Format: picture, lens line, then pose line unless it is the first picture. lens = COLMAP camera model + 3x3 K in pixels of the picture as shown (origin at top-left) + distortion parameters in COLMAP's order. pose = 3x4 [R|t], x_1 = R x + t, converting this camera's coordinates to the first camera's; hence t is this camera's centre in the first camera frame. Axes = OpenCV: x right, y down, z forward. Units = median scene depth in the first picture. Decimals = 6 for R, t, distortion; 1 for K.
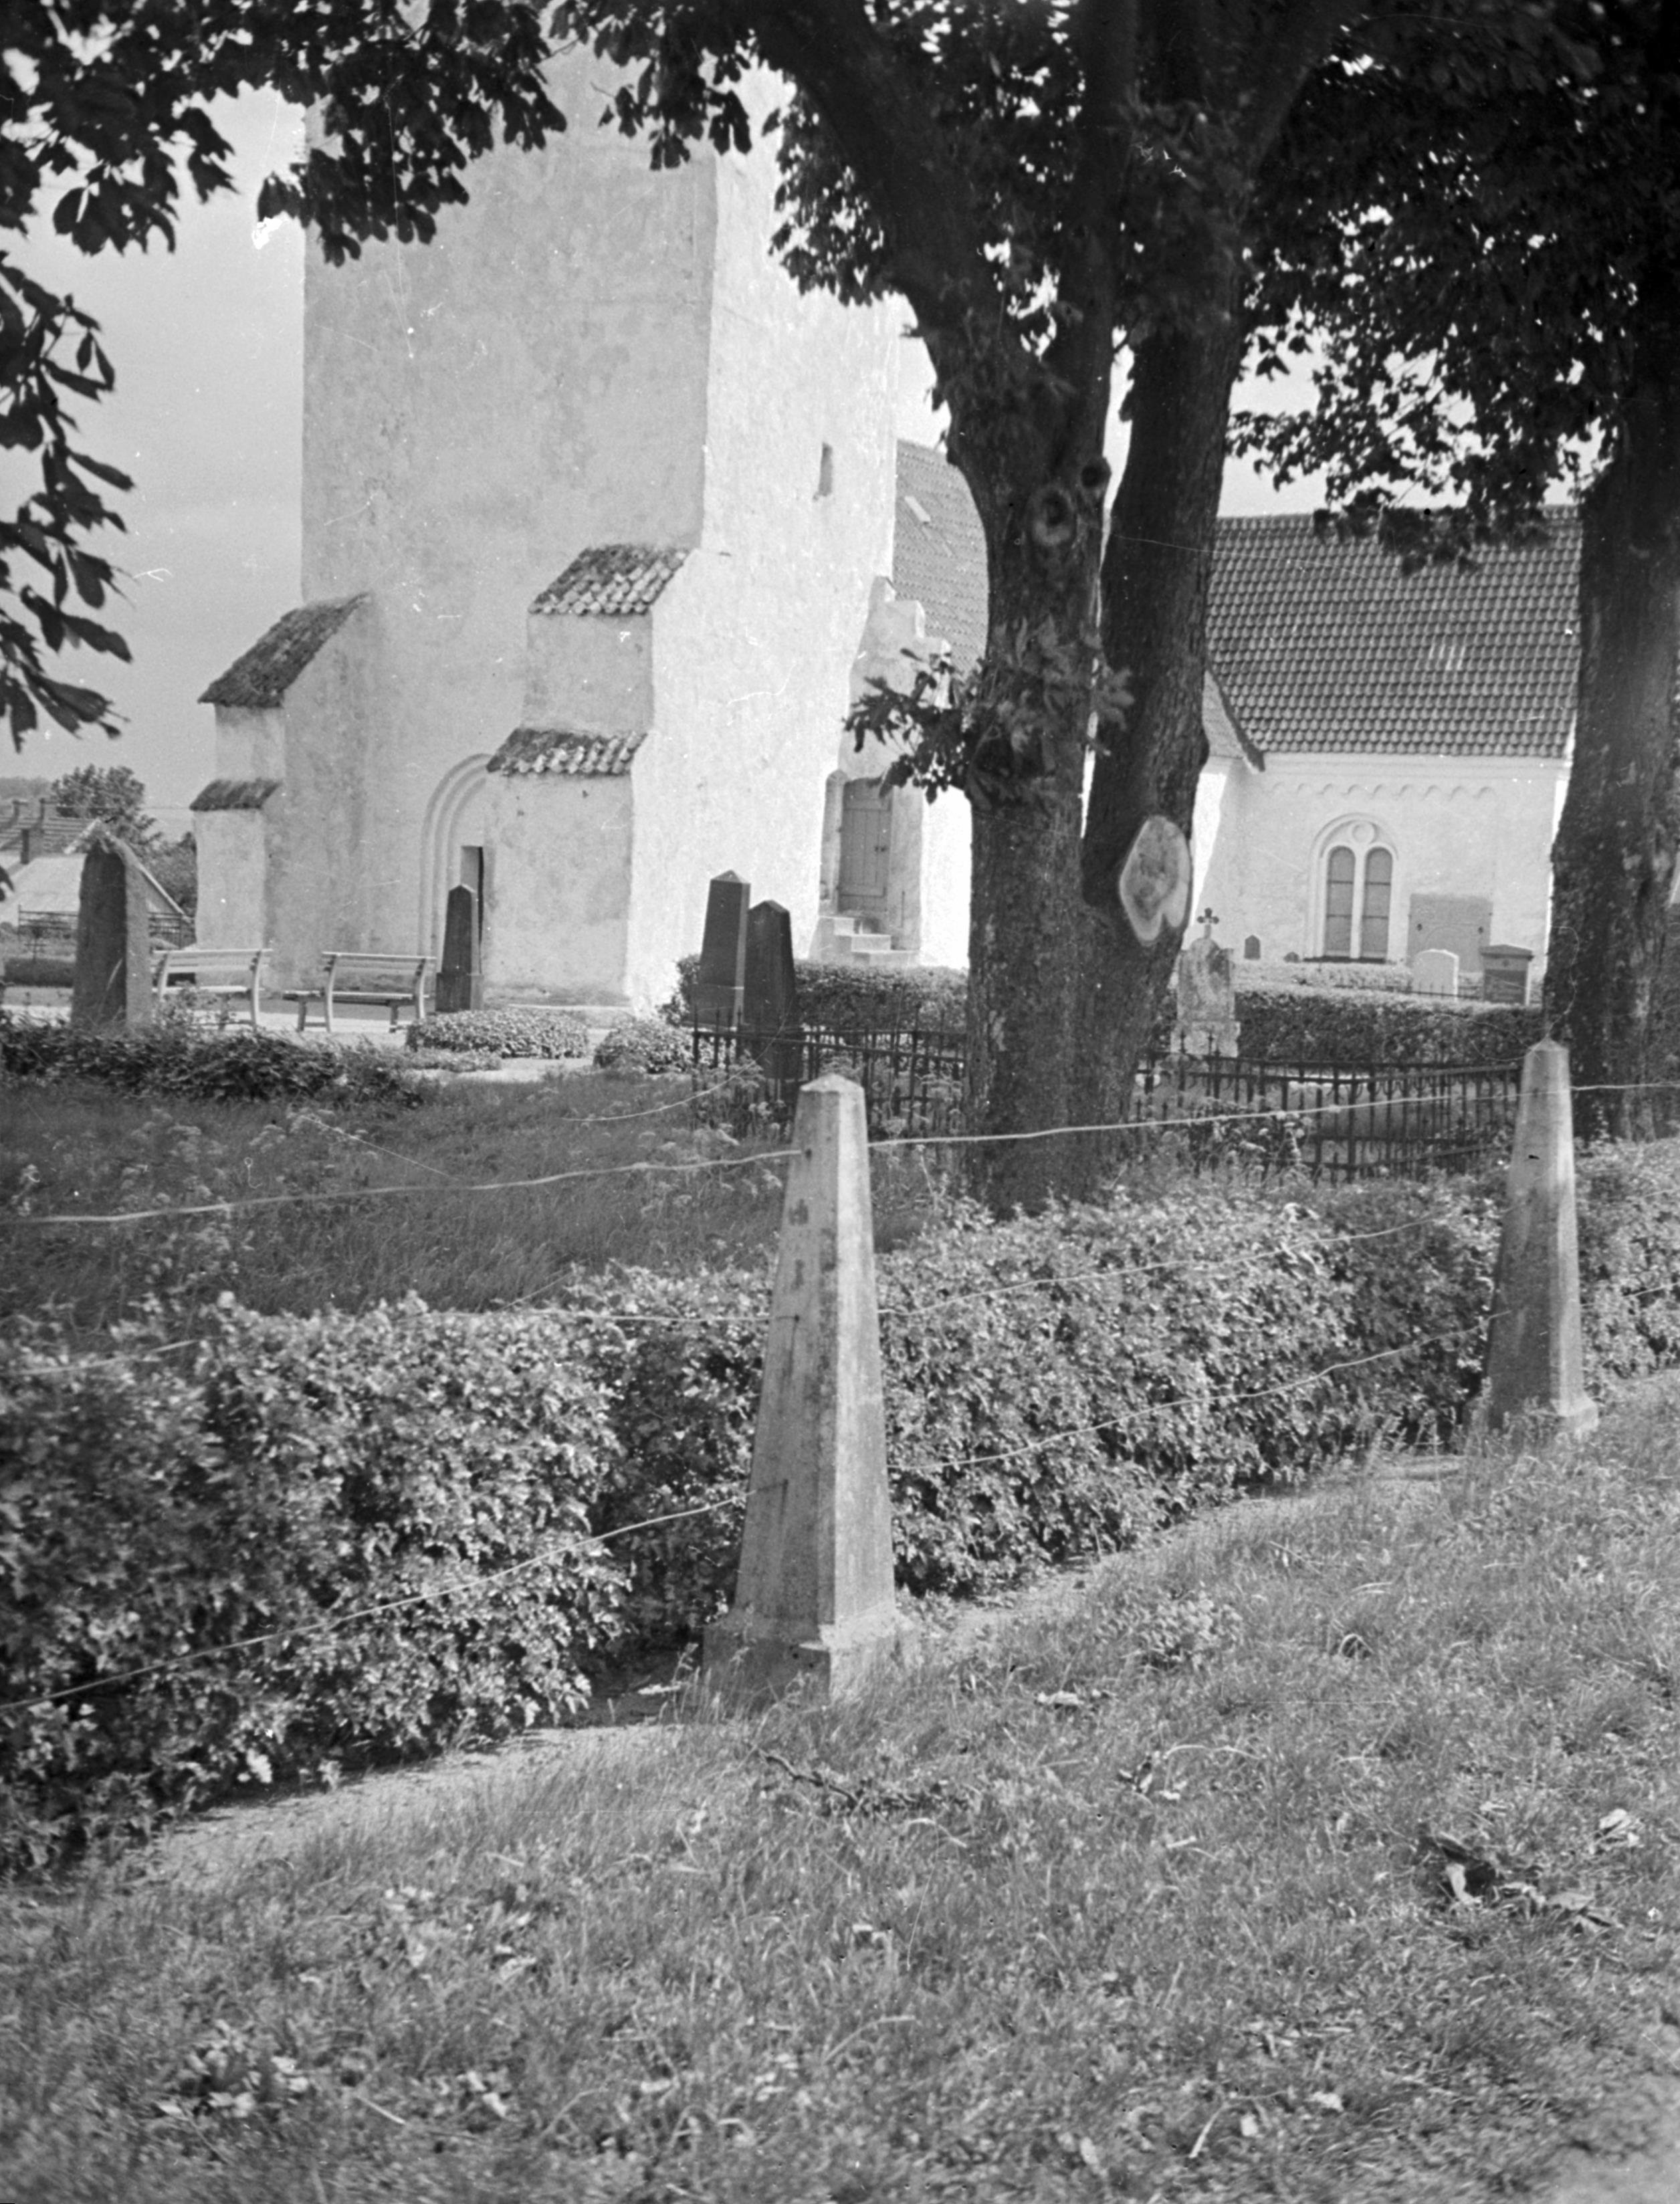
lens RADIAL K [[2565.2, 0, 840.0], [0, 2565.2, 1102.0], [0, 0, 1]] dist [0.002724, 0.025383]
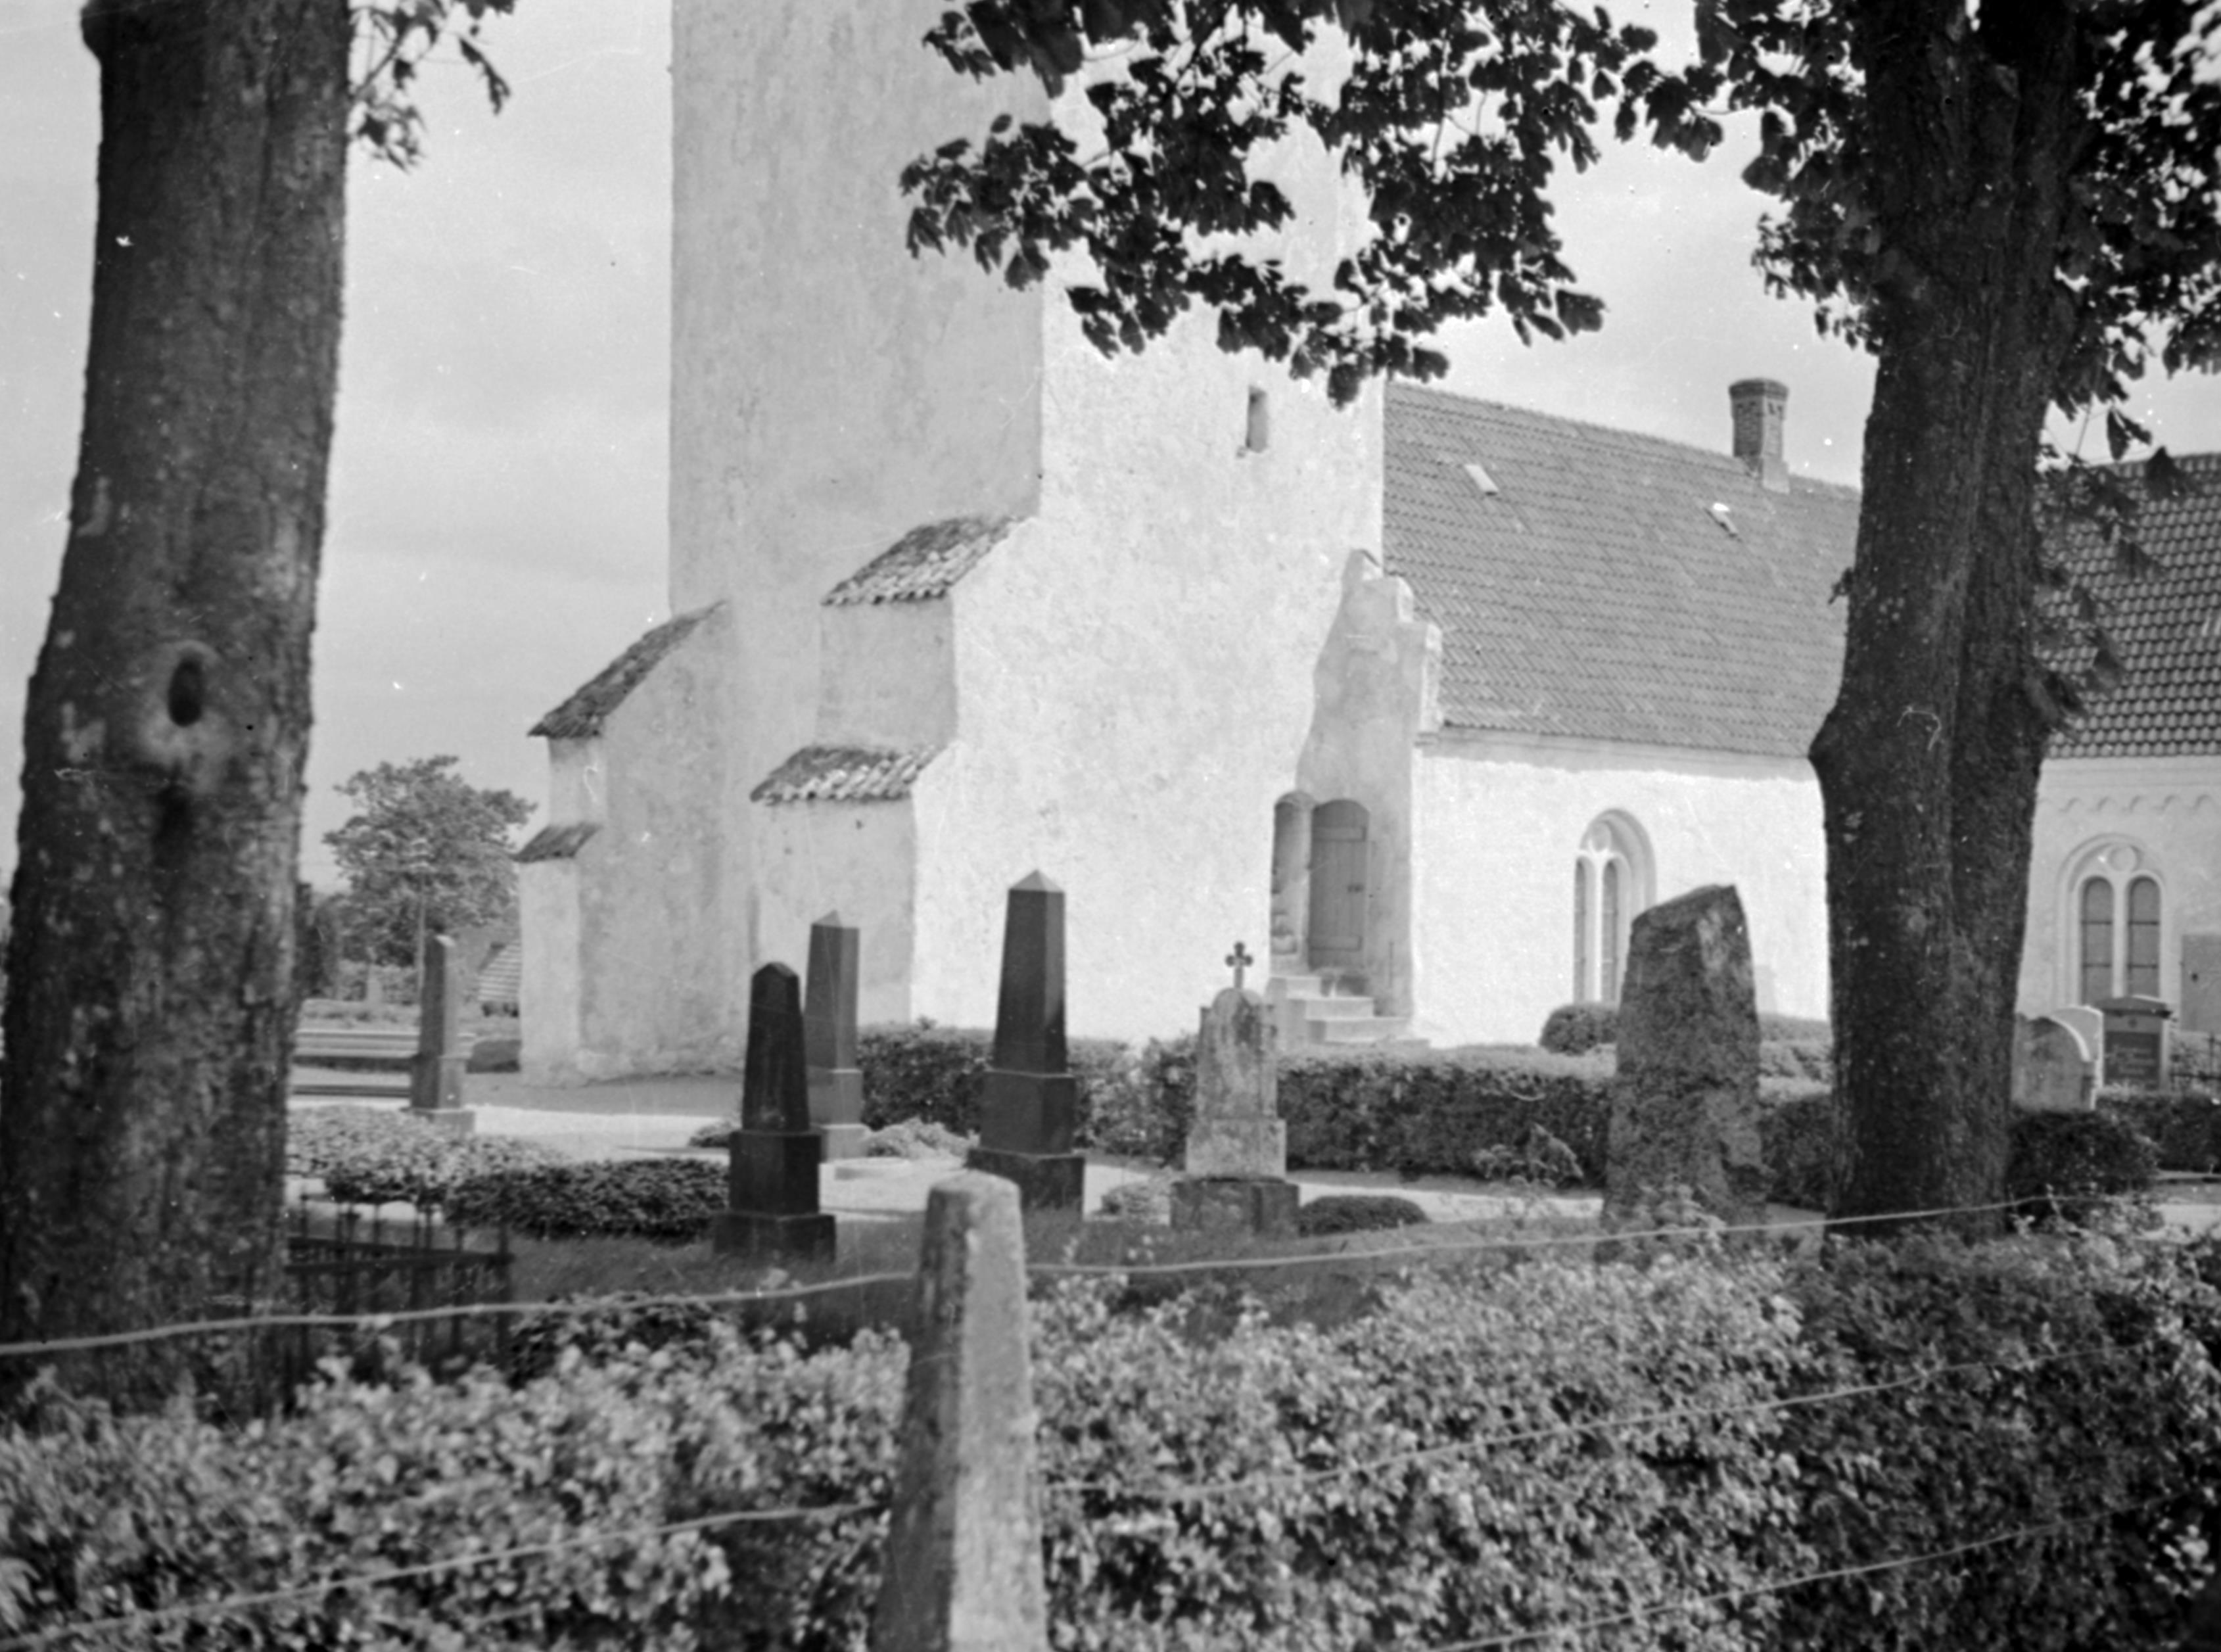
lens RADIAL K [[2741.6, 0, 1110.5], [0, 2741.6, 826.0], [0, 0, 1]] dist [-0.032632, -0.028080]
pose [[0.969642, -0.030567, -0.242610, 0.159407], [-0.001436, 0.991427, -0.130654, -0.008473], [0.244524, 0.127037, 0.961286, 0.186405]]
